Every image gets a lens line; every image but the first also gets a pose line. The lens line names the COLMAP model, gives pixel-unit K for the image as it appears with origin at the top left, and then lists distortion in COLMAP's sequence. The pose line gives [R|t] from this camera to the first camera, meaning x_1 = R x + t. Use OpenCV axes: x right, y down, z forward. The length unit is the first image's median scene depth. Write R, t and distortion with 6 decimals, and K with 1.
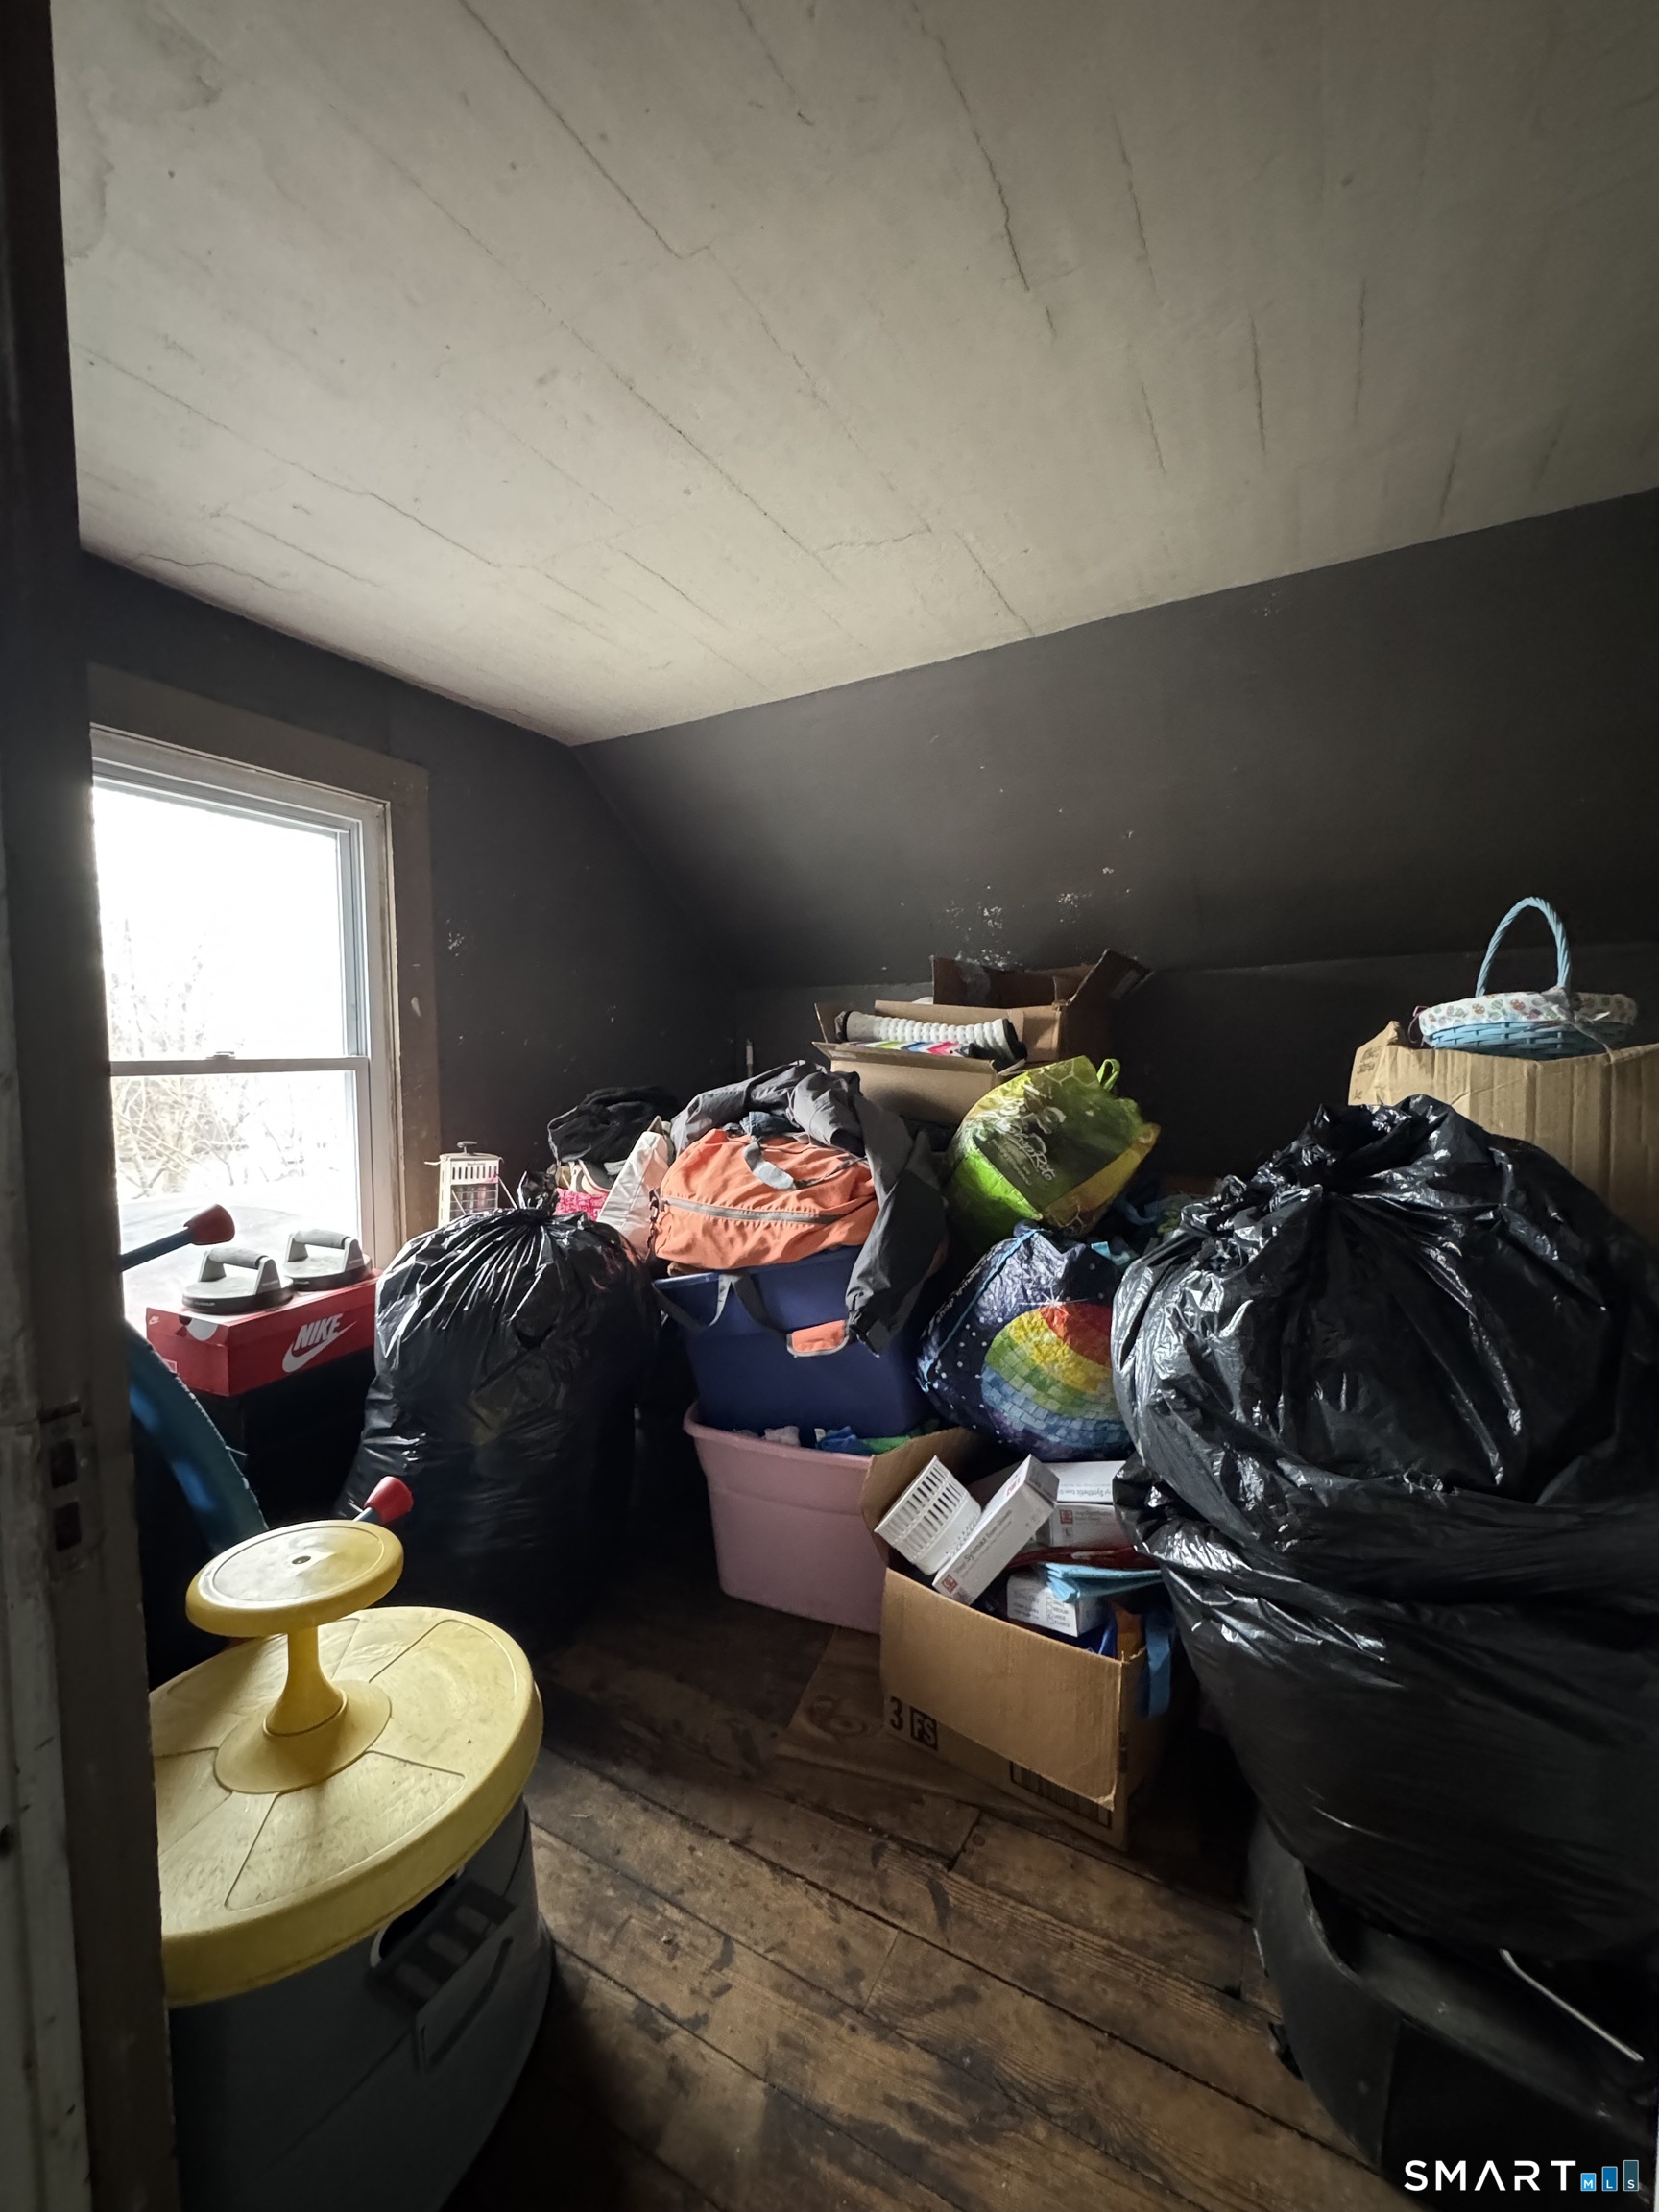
lens RADIAL K [[879.0, 0, 826.7], [0, 879.0, 1097.0], [0, 0, 1]] dist [0.000424, -0.000006]
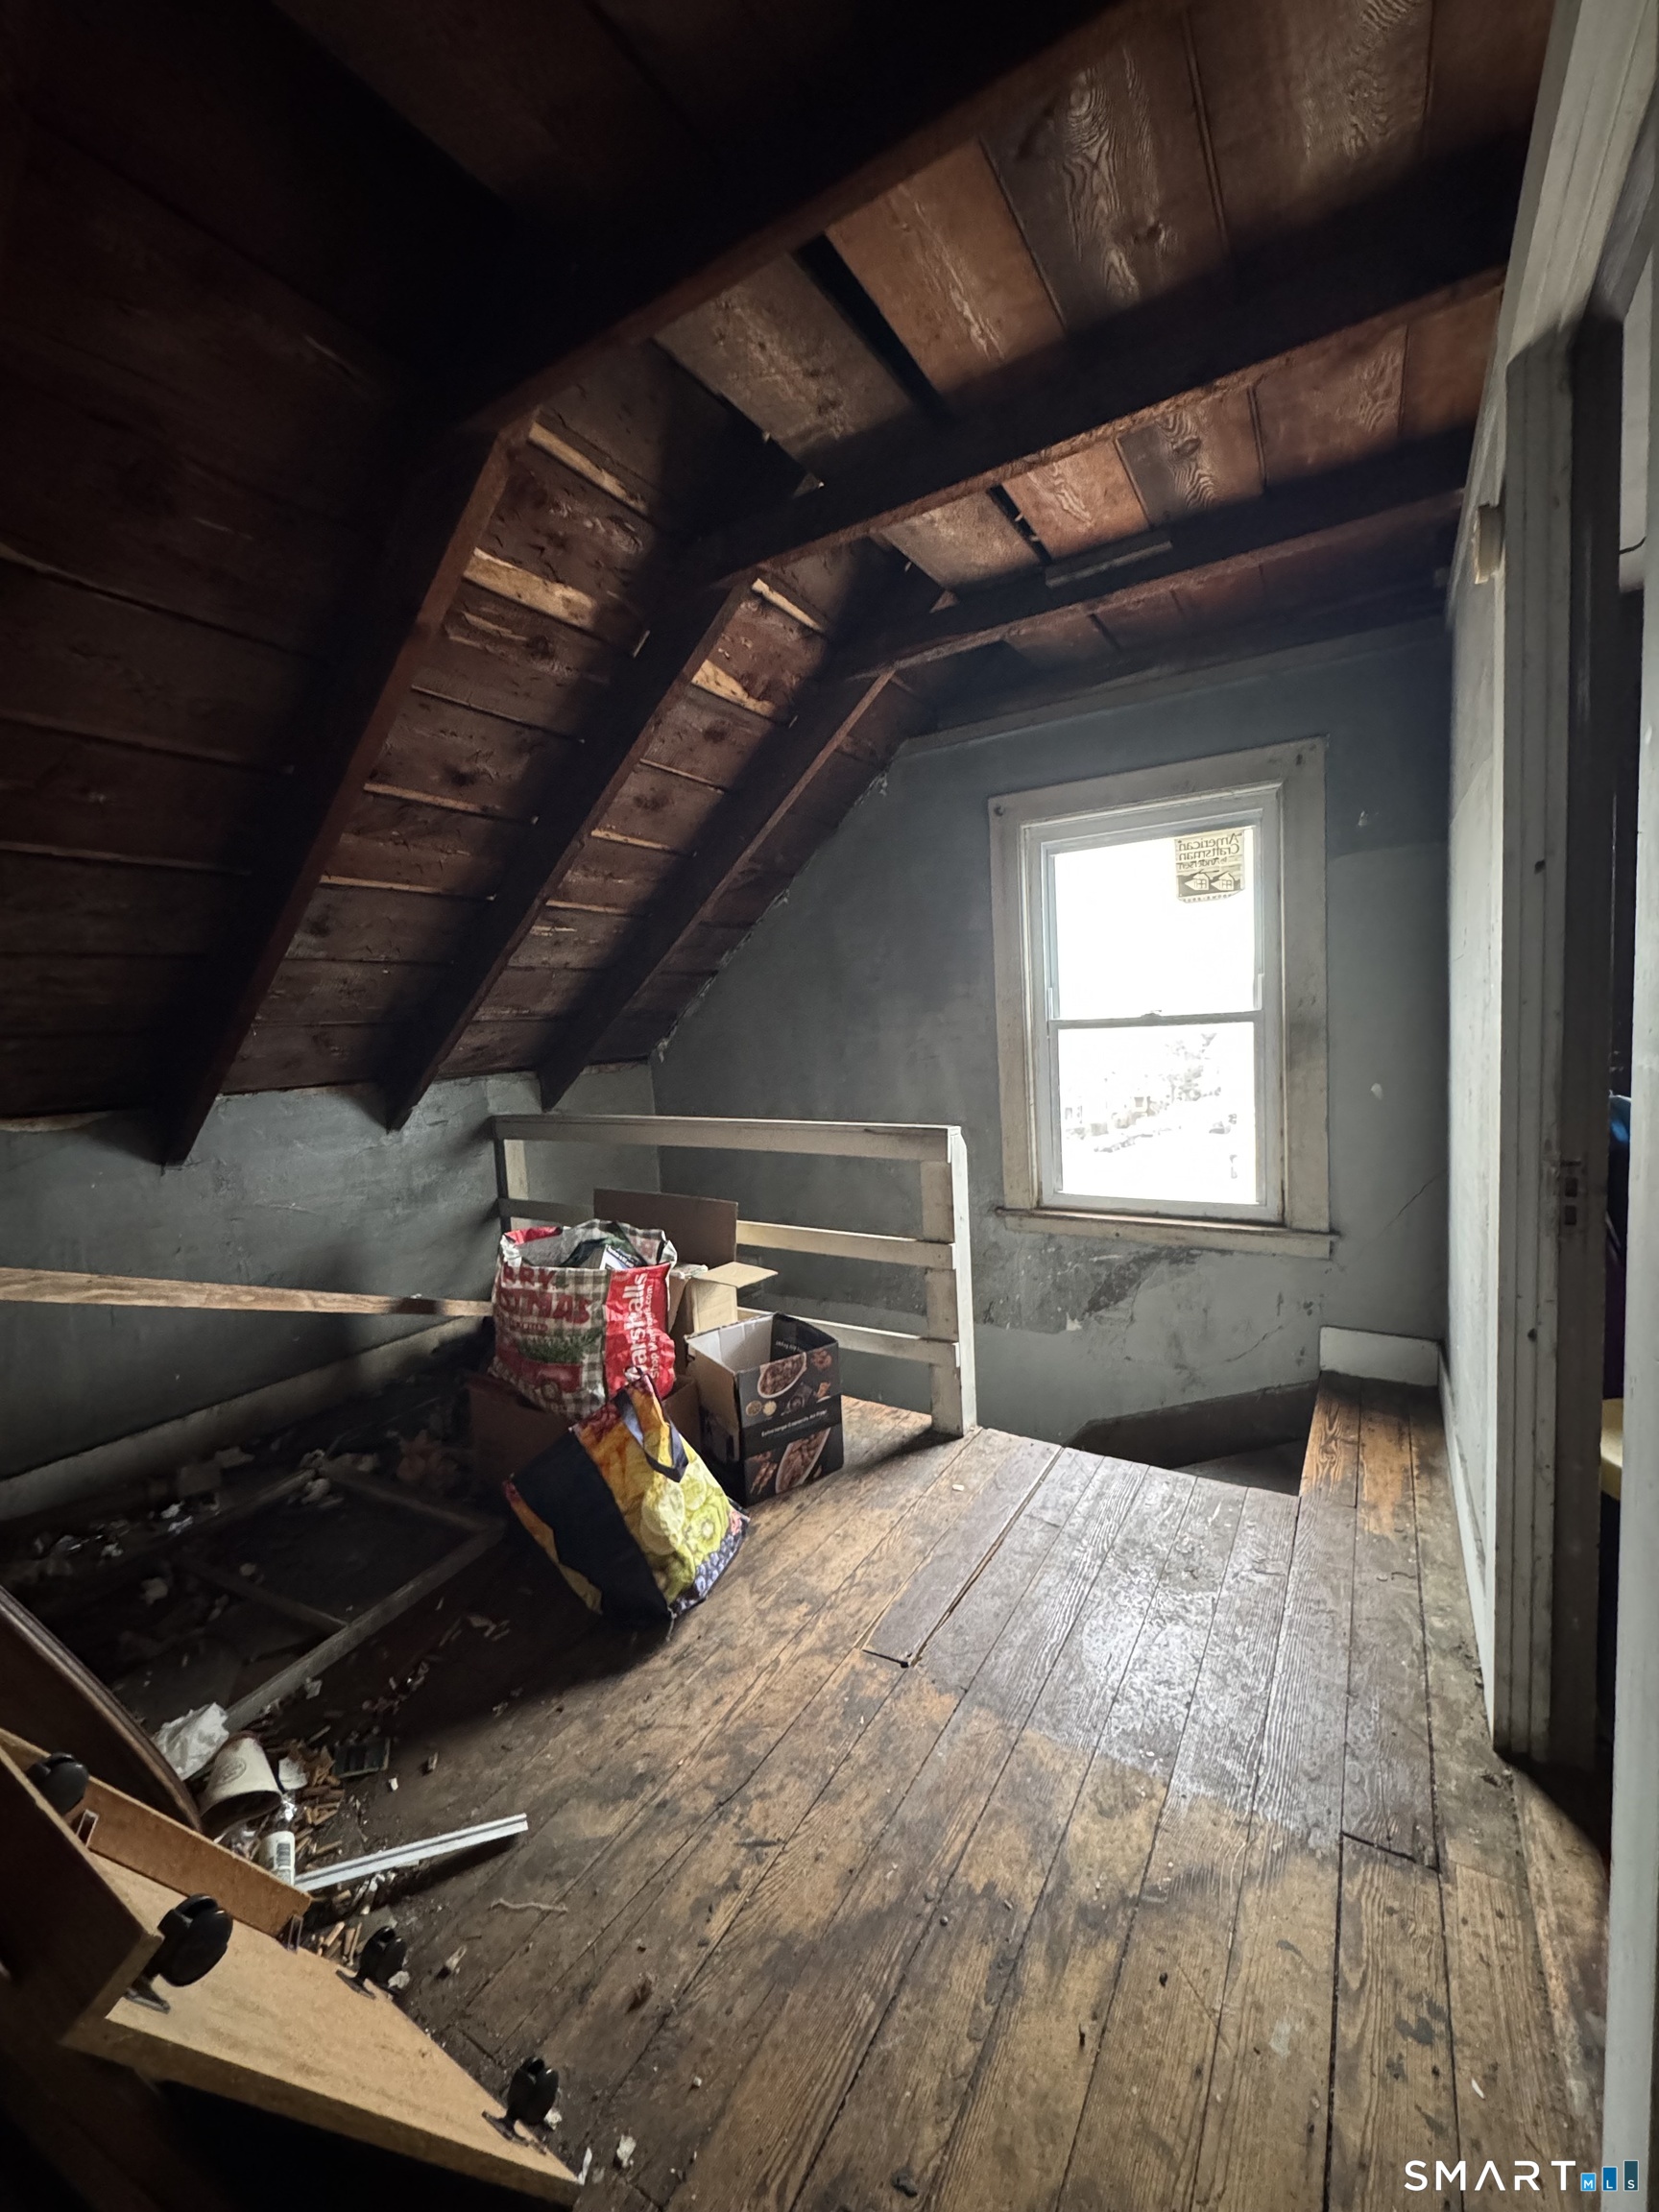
lens RADIAL K [[879.0, 0, 833.4], [0, 879.0, 1112.3], [0, 0, 1]] dist [0.000424, -0.000006]
pose [[-0.056261, 0.099881, -0.993407, 1.436497], [-0.003311, 0.994959, 0.100225, 0.017330], [0.998411, 0.008928, -0.055647, -0.740013]]
